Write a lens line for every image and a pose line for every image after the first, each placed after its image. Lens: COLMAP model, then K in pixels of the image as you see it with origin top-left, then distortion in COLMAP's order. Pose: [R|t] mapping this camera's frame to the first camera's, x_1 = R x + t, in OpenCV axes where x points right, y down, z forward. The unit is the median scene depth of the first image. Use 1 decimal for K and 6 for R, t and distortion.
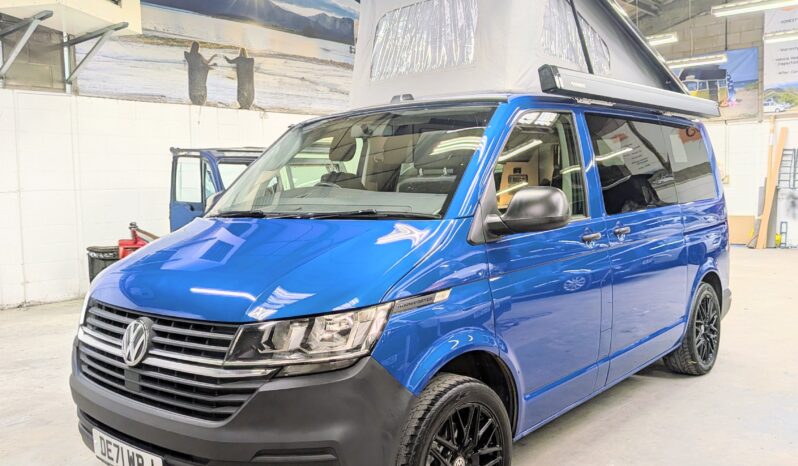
lens RADIAL K [[766.0, 0, 399.0], [0, 766.0, 233.0], [0, 0, 1]] dist [0.063679, -0.009970]
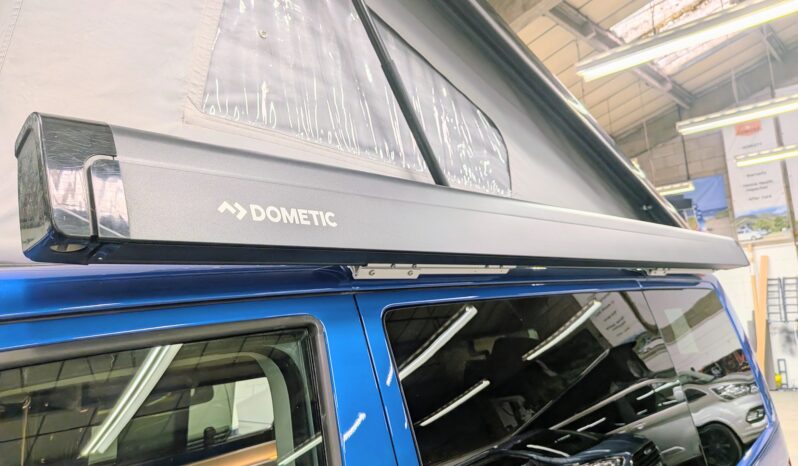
lens RADIAL K [[599.8, 0, 399.0], [0, 599.8, 233.0], [0, 0, 1]] dist [-0.005869, -0.007551]
pose [[0.997545, -0.058035, -0.039192, 0.090334], [0.049719, 0.981055, -0.187243, -0.050531], [0.049316, 0.184835, 0.981532, 0.274765]]
